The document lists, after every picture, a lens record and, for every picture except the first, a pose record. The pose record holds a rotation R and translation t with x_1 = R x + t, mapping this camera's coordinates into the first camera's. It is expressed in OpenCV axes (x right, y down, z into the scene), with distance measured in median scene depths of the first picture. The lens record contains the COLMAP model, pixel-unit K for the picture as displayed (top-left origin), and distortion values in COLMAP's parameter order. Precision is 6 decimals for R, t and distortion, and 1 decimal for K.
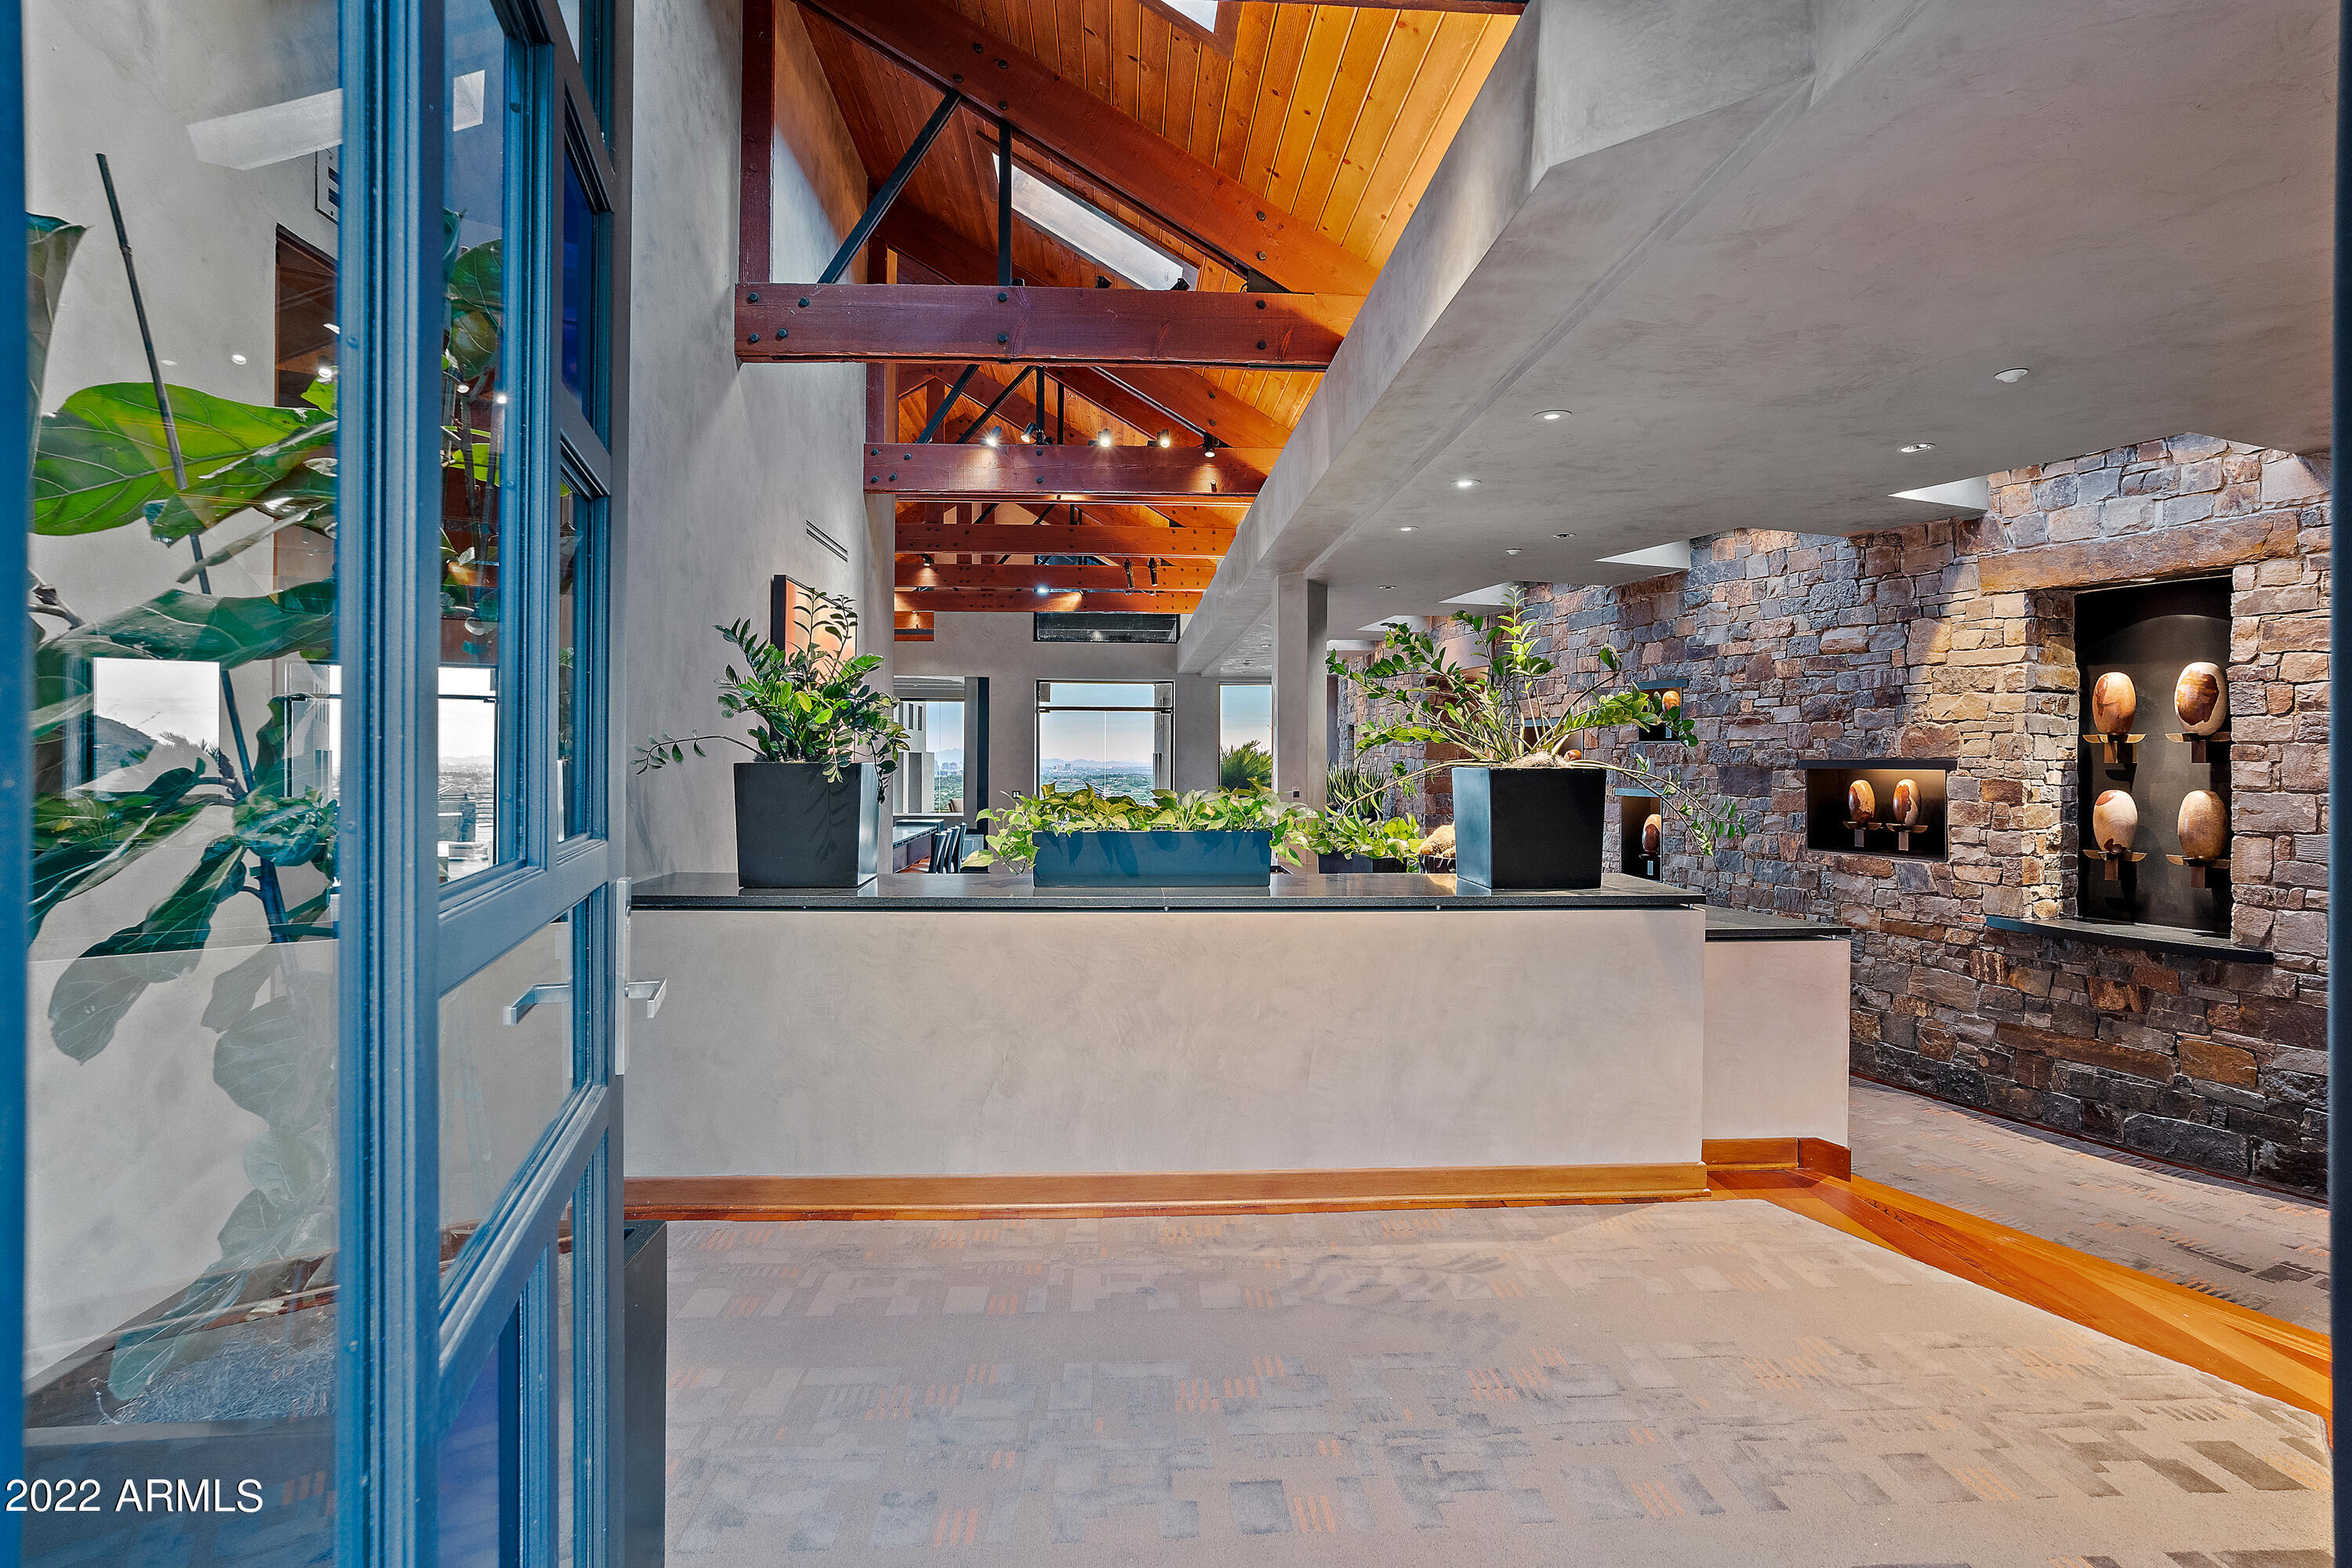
lens RADIAL K [[1141.4, 0, 1177.2], [0, 1141.4, 761.9], [0, 0, 1]] dist [-0.040139, 0.022719]
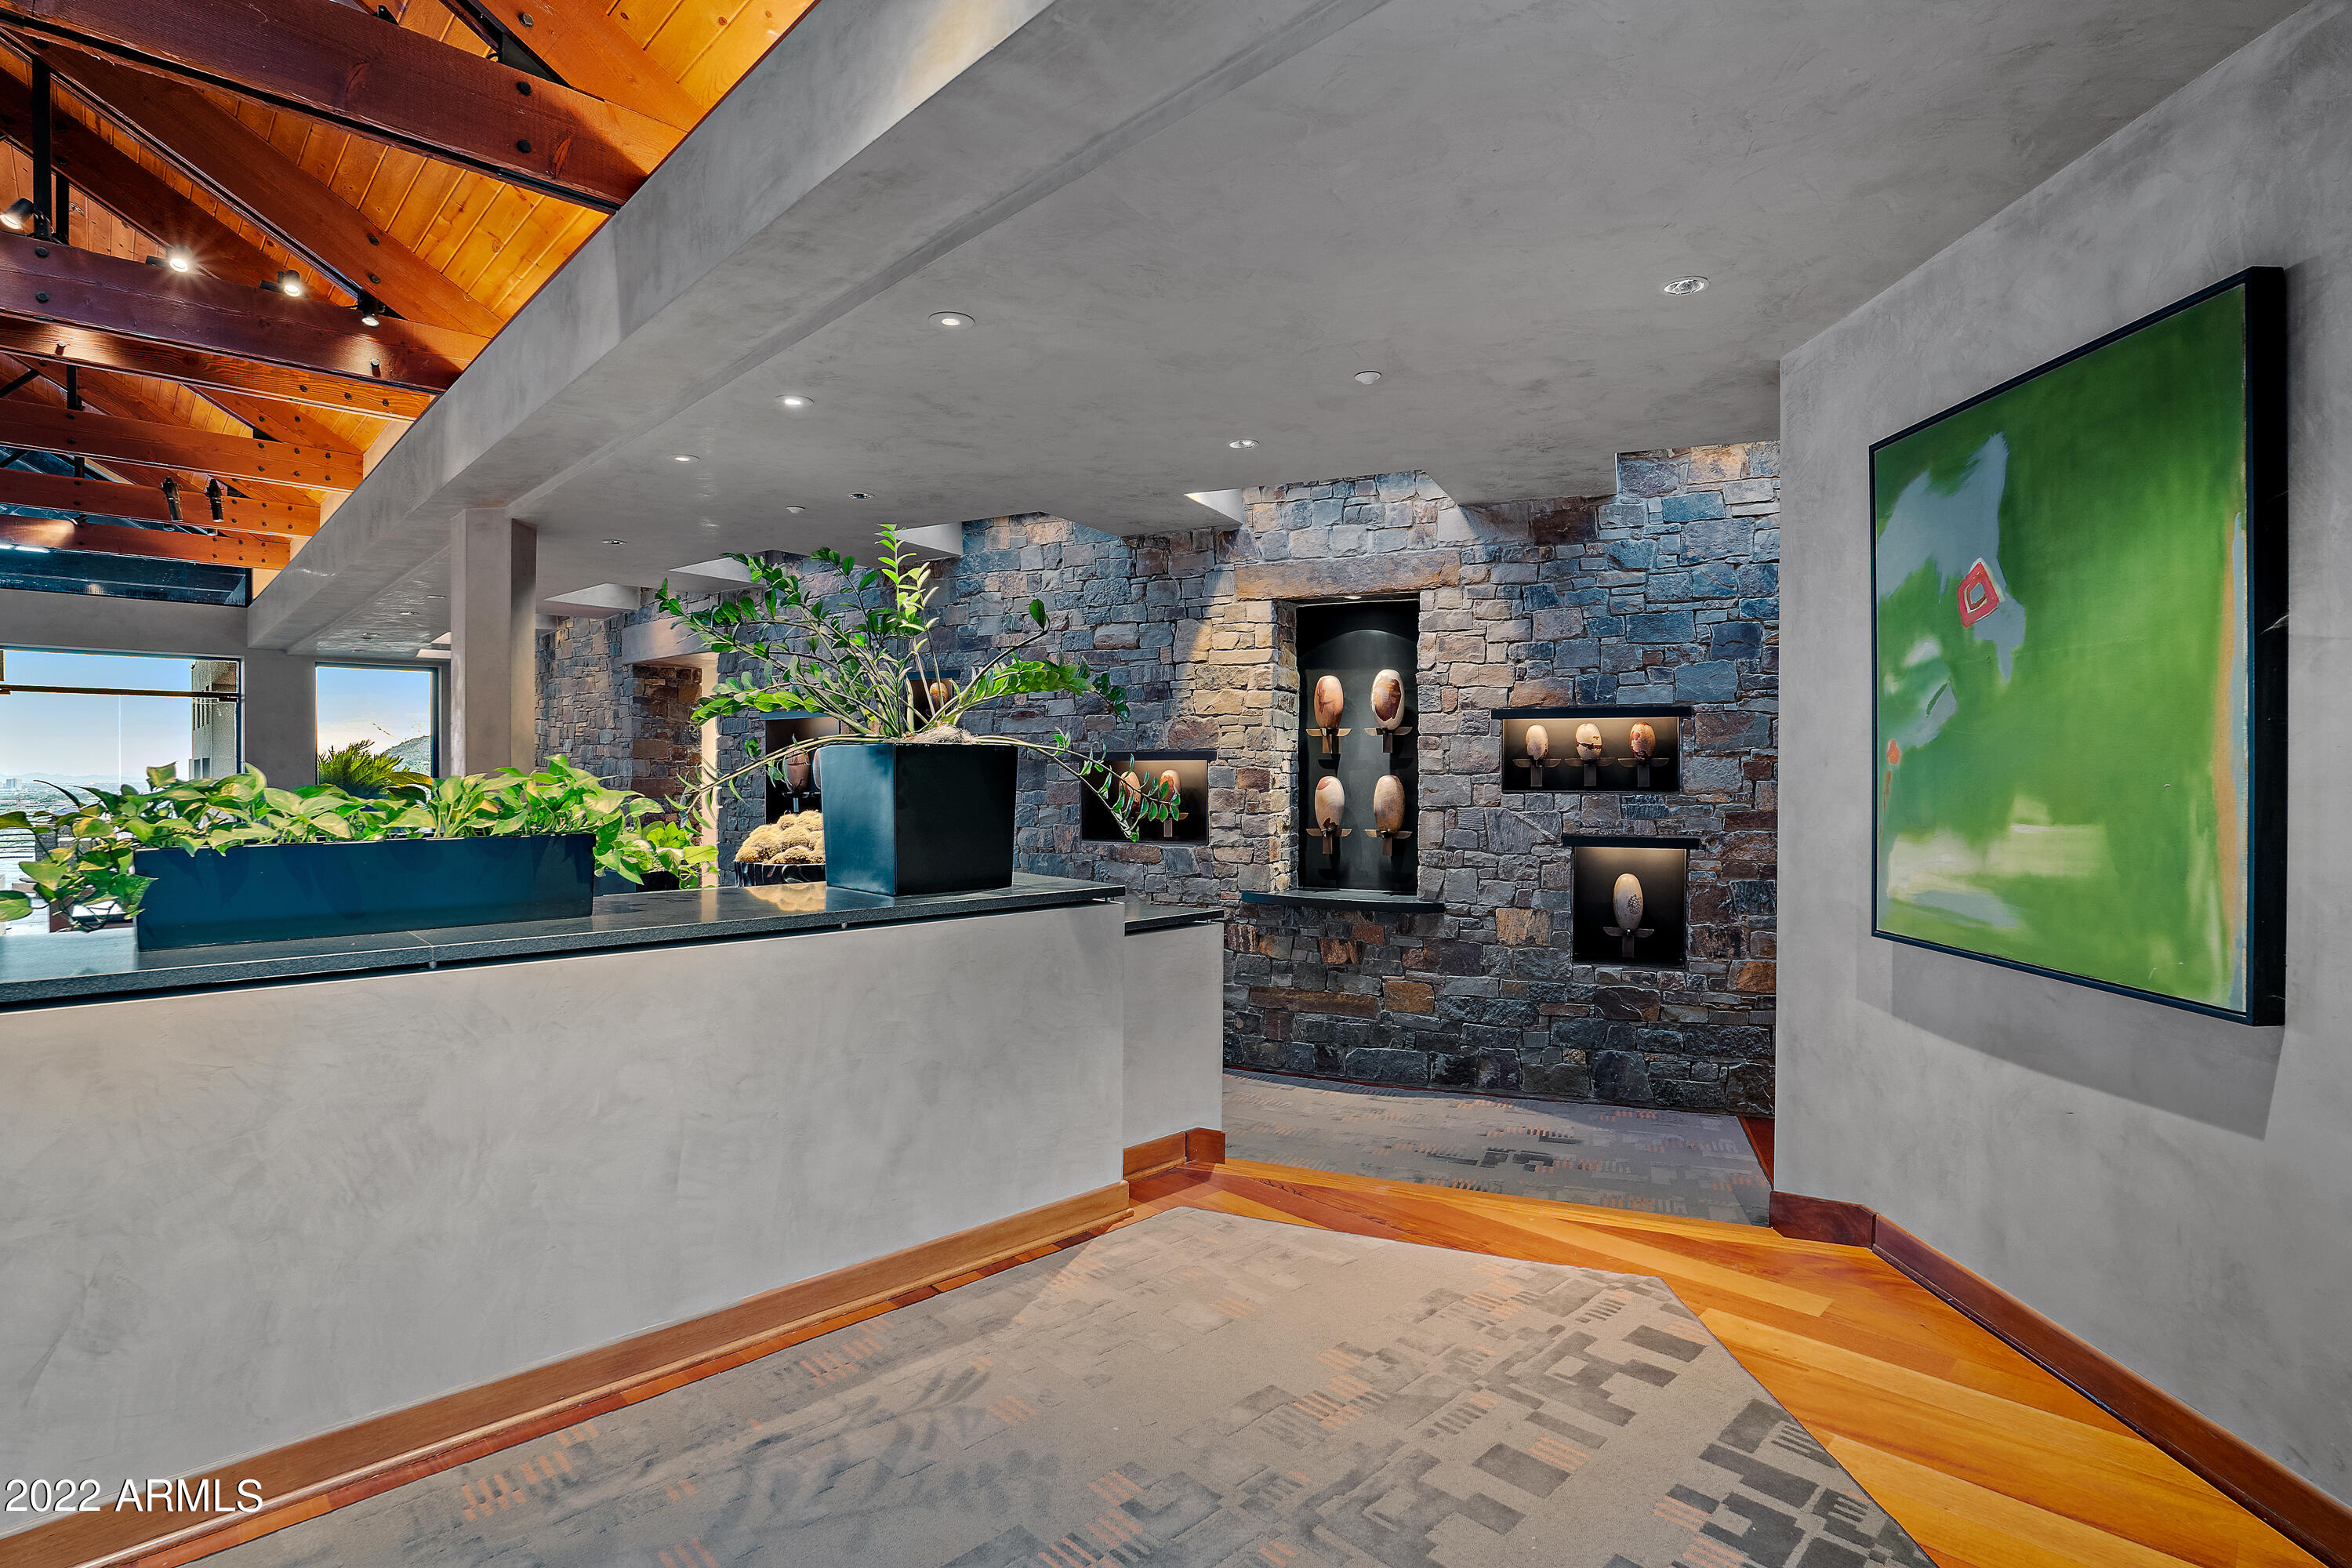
lens RADIAL K [[1153.5, 0, 1176.0], [0, 1153.5, 784.0], [0, 0, 1]] dist [-0.062980, 0.024550]
pose [[0.755473, -0.010569, 0.655095, -0.075005], [0.003740, 0.999923, 0.011819, 0.019024], [-0.655170, -0.006479, 0.755454, 0.206970]]
